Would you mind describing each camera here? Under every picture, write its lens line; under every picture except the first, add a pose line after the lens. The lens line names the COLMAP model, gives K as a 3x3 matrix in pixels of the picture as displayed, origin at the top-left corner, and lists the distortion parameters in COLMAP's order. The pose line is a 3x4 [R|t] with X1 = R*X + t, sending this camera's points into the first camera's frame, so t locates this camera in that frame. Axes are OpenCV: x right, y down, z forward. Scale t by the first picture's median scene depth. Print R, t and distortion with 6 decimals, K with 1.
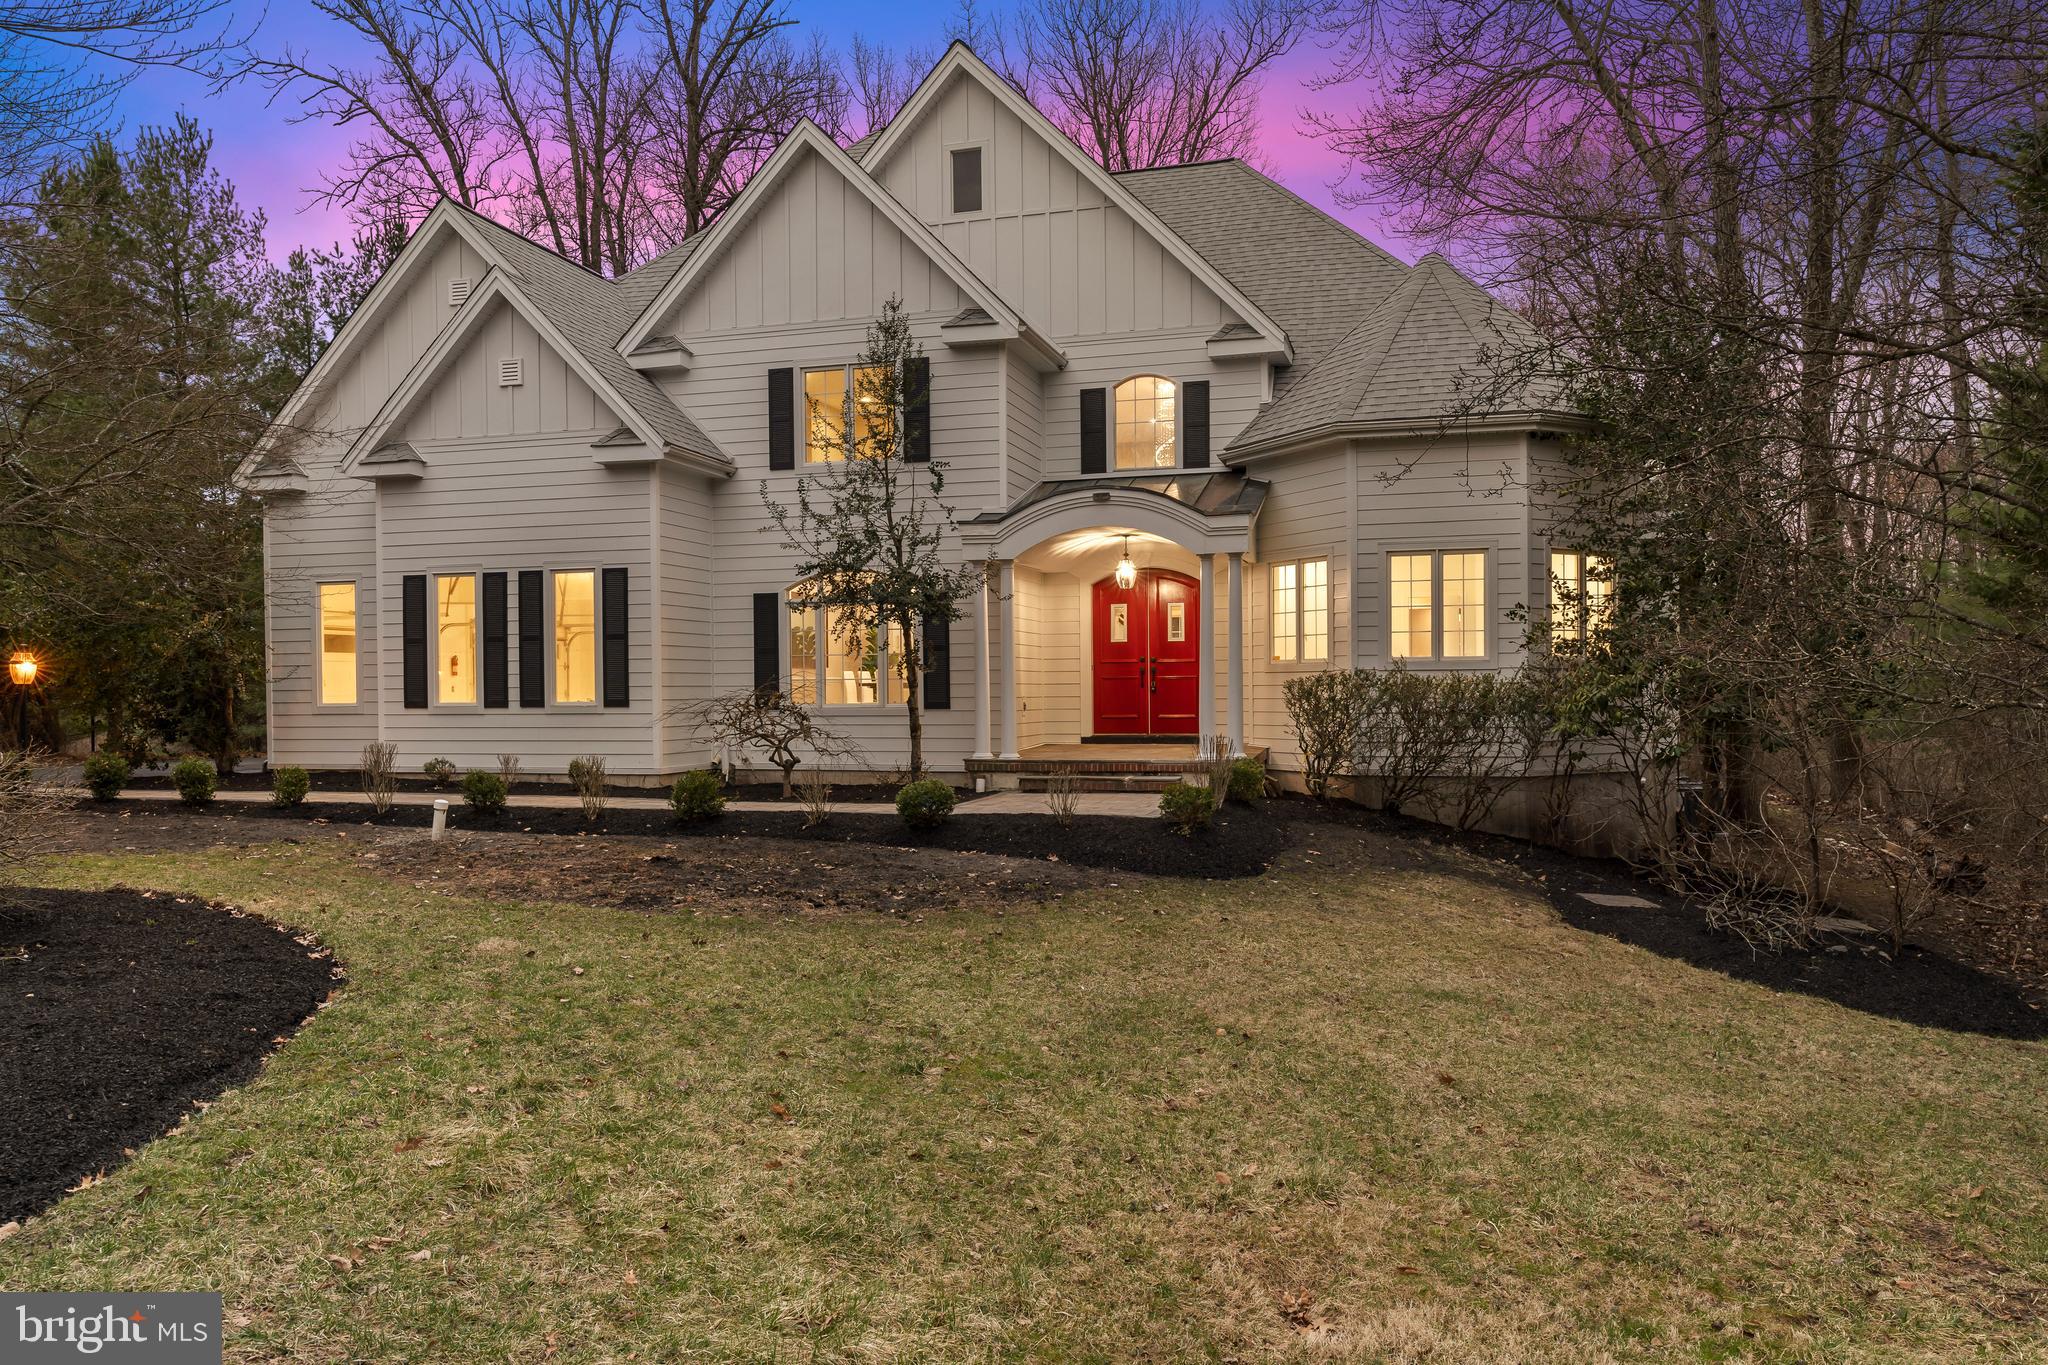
lens RADIAL K [[1403.0, 0, 1020.9], [0, 1403.0, 675.9], [0, 0, 1]] dist [0.013366, -0.000658]
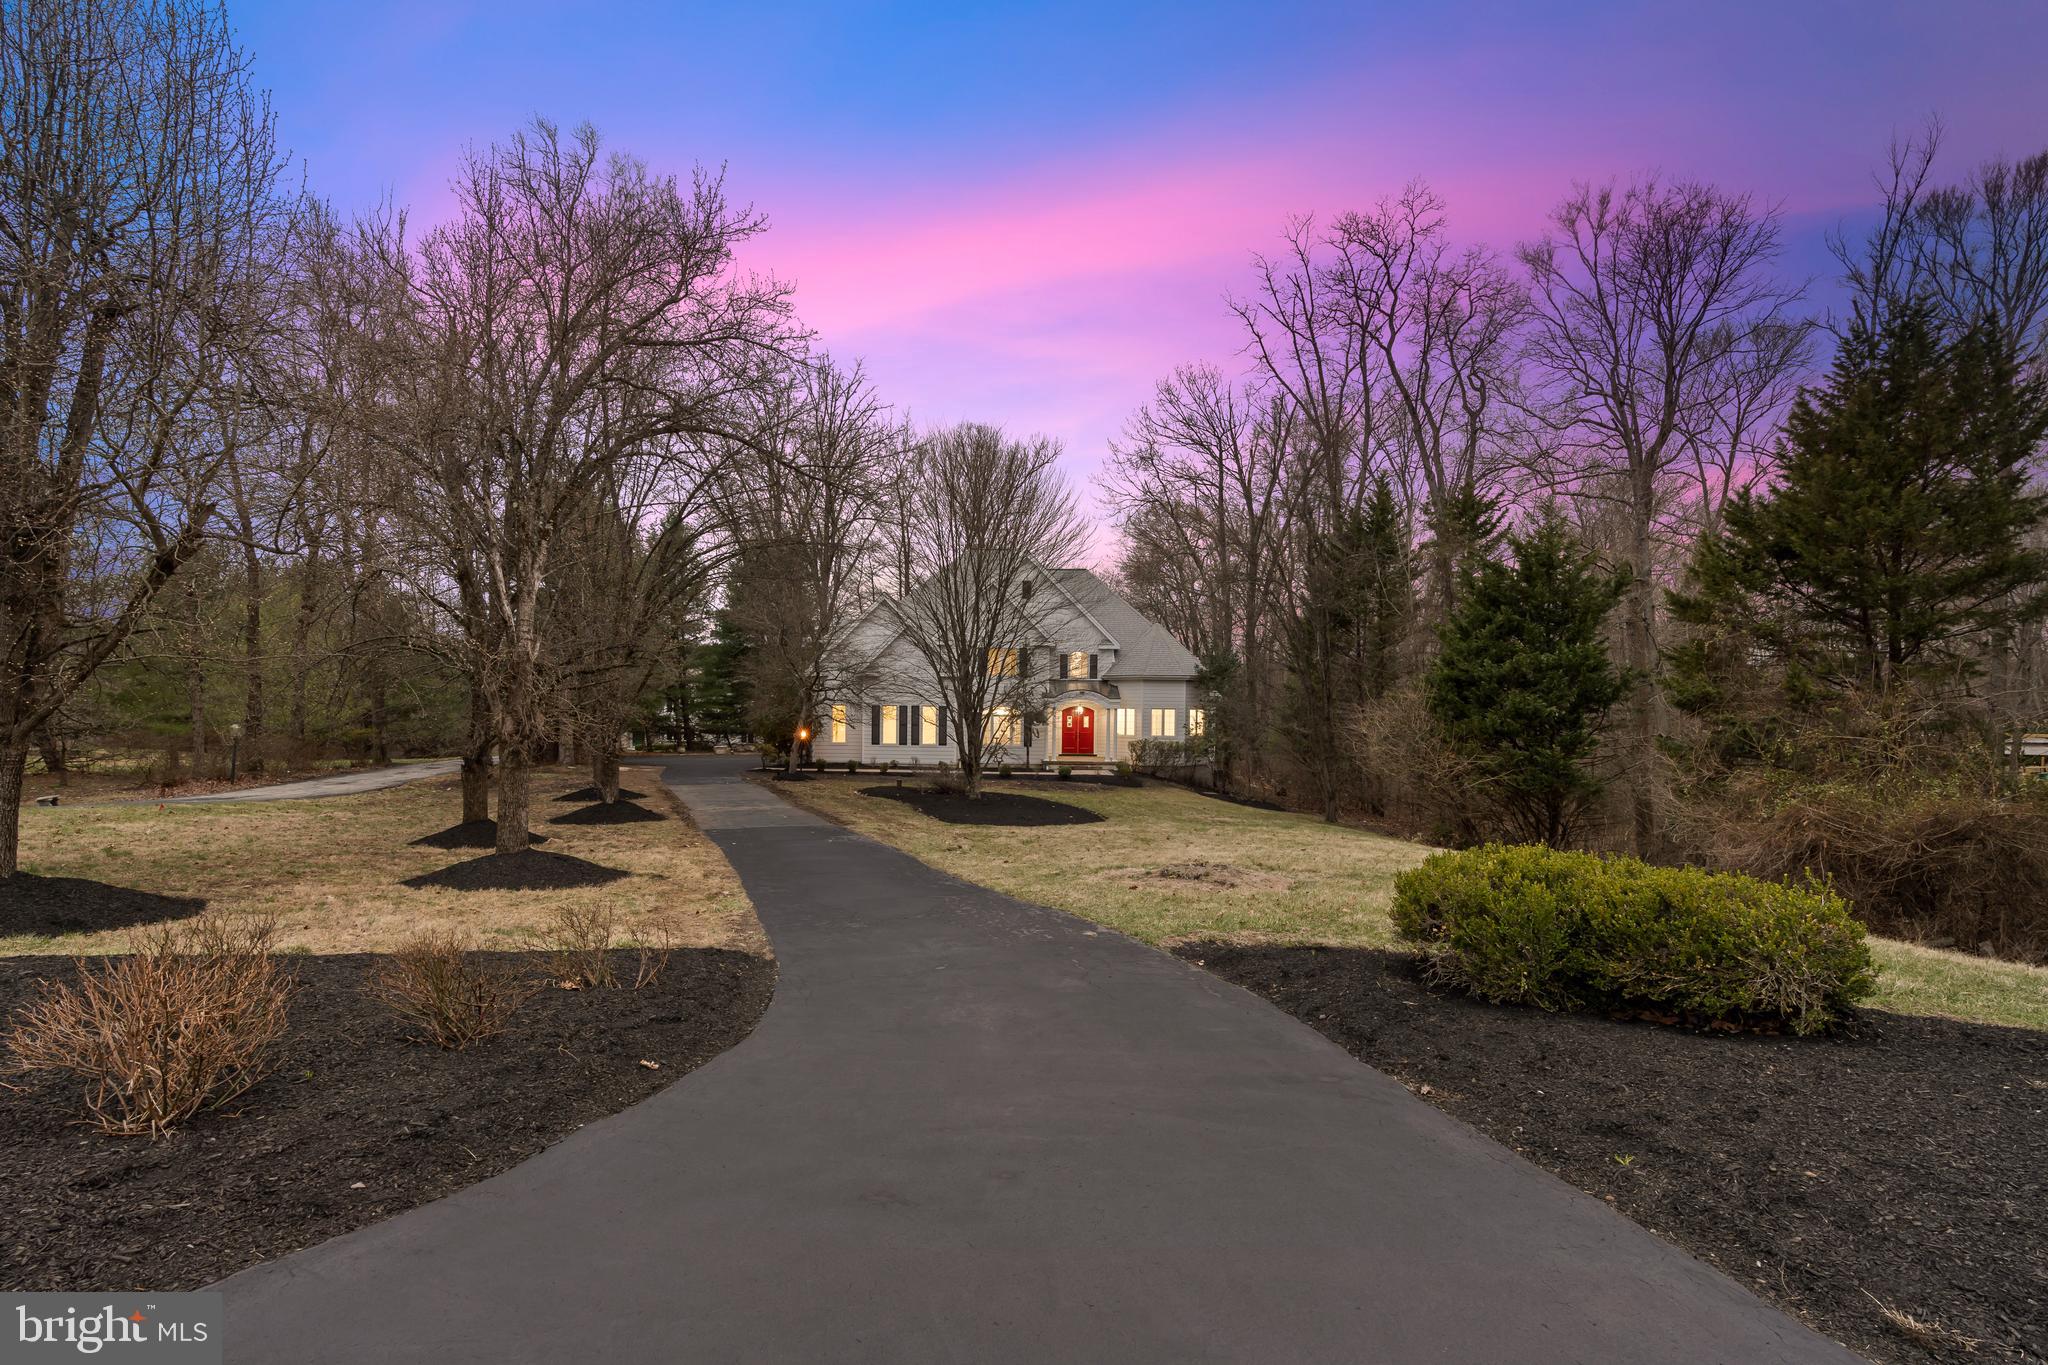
lens RADIAL K [[971.1, 0, 995.6], [0, 971.1, 671.3], [0, 0, 1]] dist [-0.006716, 0.000871]
pose [[0.966060, 0.031639, 0.256374, -0.764924], [-0.023334, 0.999102, -0.035373, -0.077511], [-0.257263, 0.028190, 0.965930, -1.344231]]
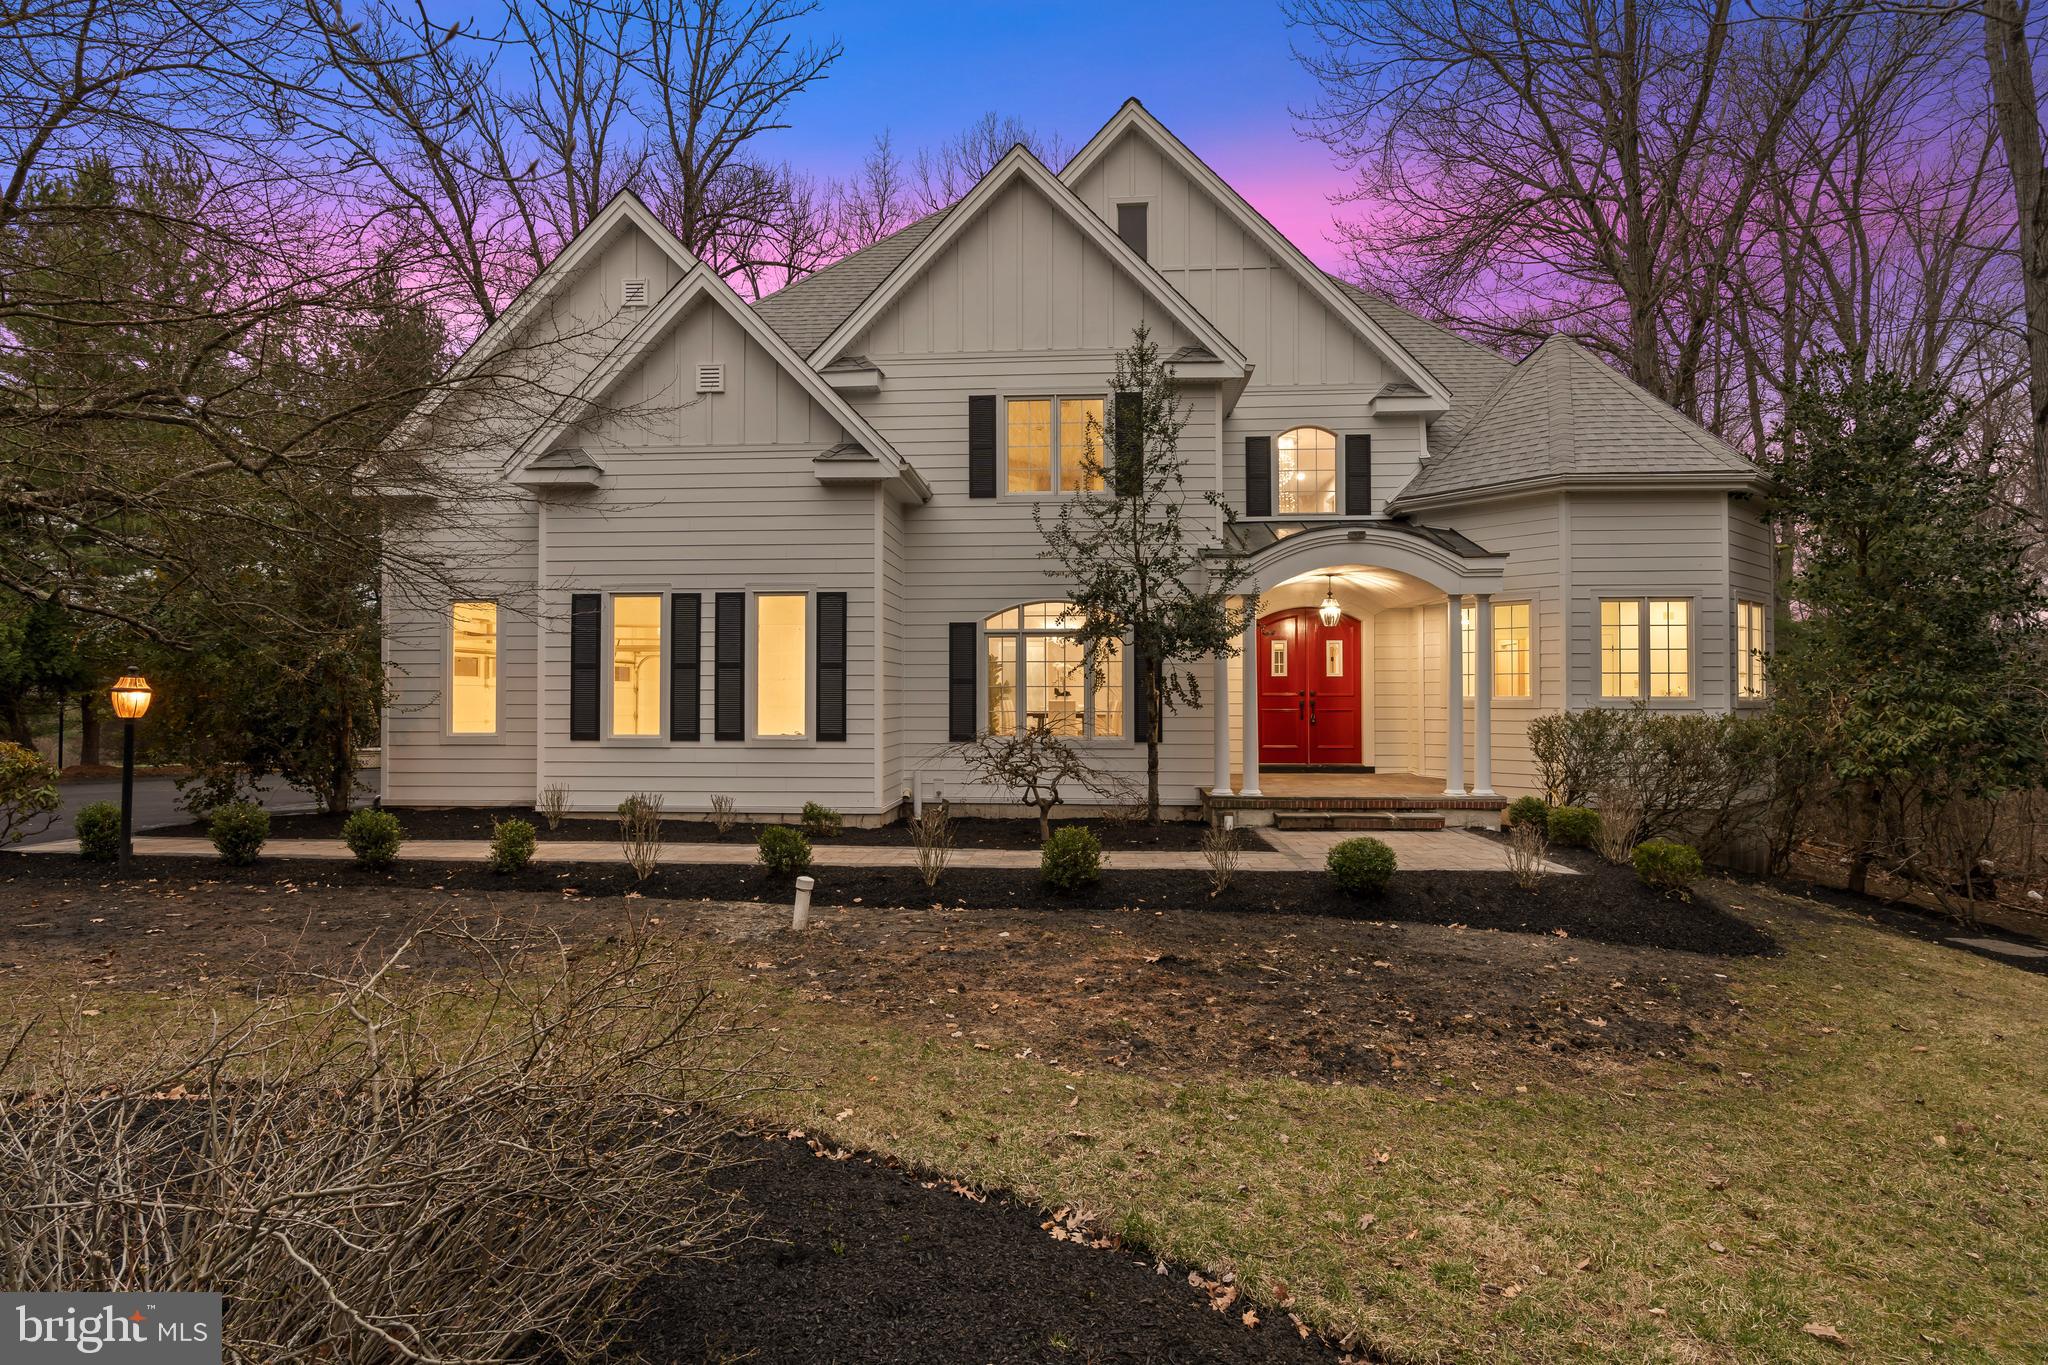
lens RADIAL K [[1035.4, 0, 1019.6], [0, 1035.4, 673.1], [0, 0, 1]] dist [-0.004135, 0.001235]
pose [[0.978080, 0.013370, 0.207798, -0.299457], [-0.010197, 0.999815, -0.016335, -0.012518], [-0.207978, 0.013859, 0.978035, 0.290919]]
